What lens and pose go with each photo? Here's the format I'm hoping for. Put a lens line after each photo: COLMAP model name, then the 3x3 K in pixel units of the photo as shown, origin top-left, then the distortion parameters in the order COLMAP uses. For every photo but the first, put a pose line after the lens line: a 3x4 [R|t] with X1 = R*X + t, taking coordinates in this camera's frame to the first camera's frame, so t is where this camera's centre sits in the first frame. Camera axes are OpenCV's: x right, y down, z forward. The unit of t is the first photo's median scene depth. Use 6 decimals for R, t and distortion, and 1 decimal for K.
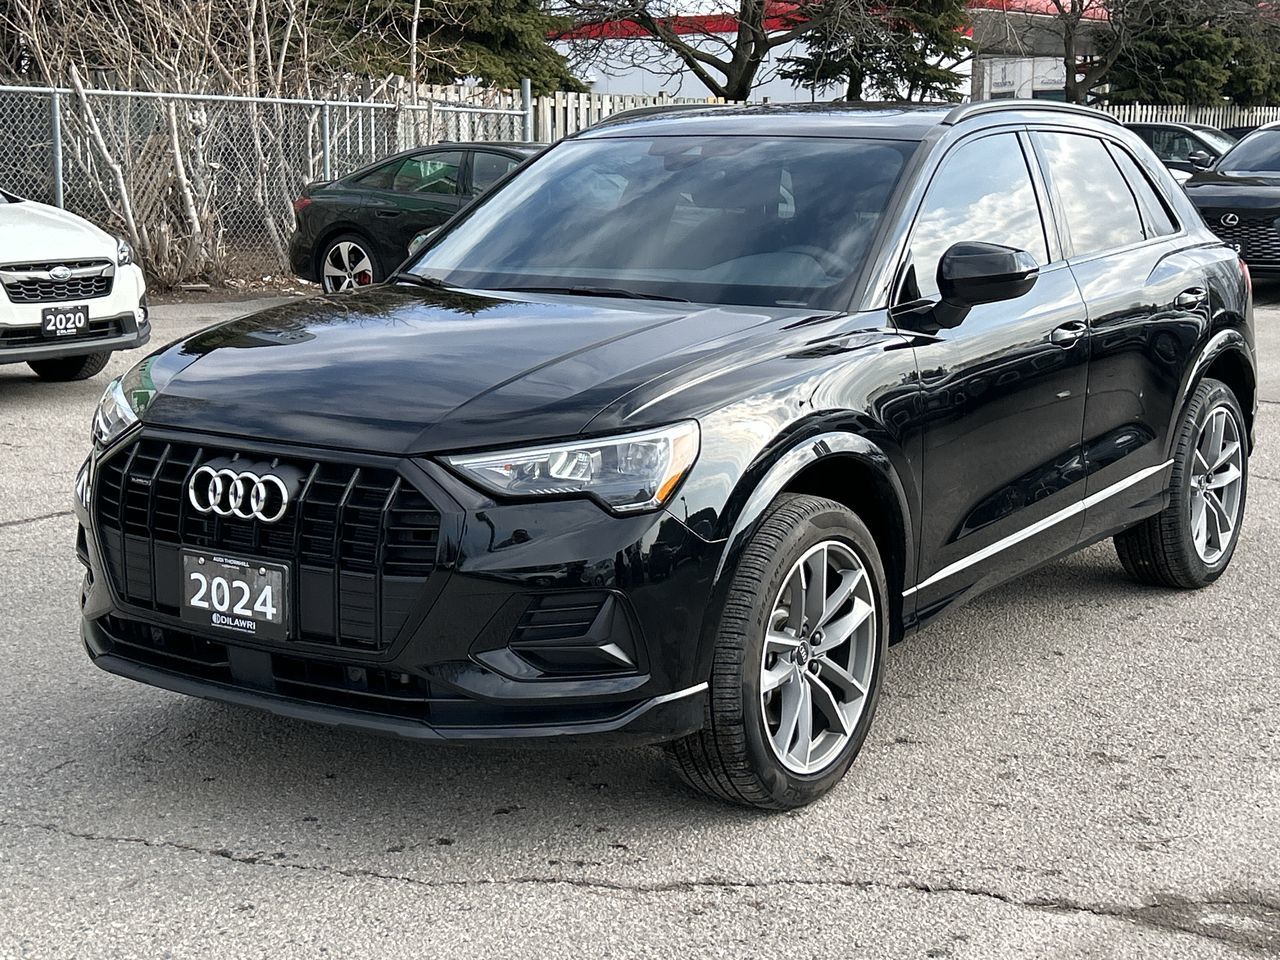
lens RADIAL K [[1917.4, 0, 655.4], [0, 1917.4, 476.8], [0, 0, 1]] dist [0.208009, -0.629861]
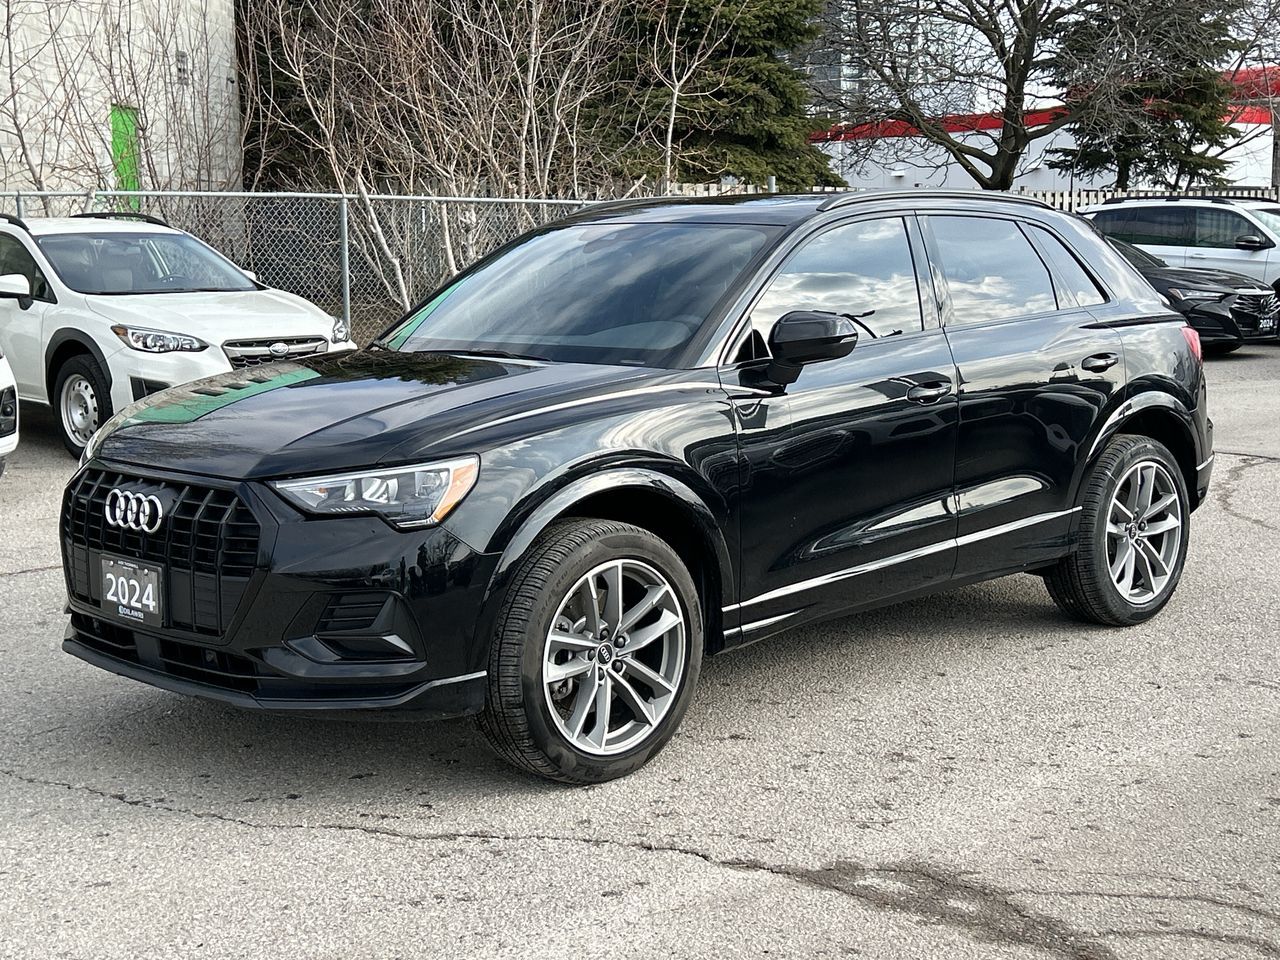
lens RADIAL K [[1781.4, 0, 660.8], [0, 1781.4, 487.1], [0, 0, 1]] dist [0.200181, -0.585356]
pose [[0.982108, 0.012131, -0.187928, 0.328930], [-0.017976, 0.999405, -0.029431, 0.021232], [0.187460, 0.032283, 0.981742, -0.086135]]
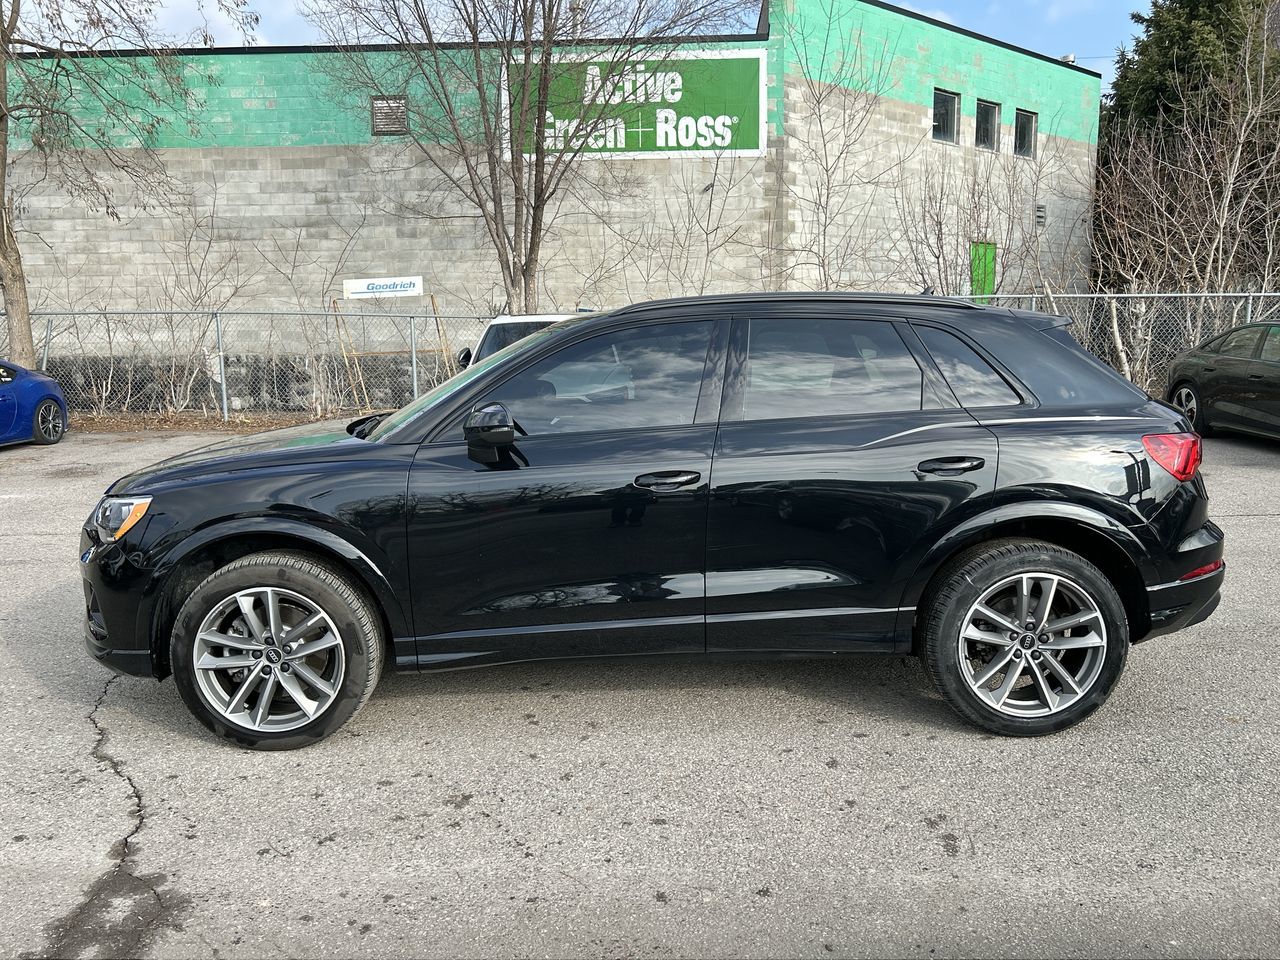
lens RADIAL K [[1023.7, 0, 640.0], [0, 1023.7, 480.0], [0, 0, 1]] dist [0.053114, -0.050704]
pose [[0.577203, 0.107550, -0.809487, 0.950058], [-0.124292, 0.991310, 0.043081, -0.128292], [0.807086, 0.075746, 0.585555, 0.764655]]
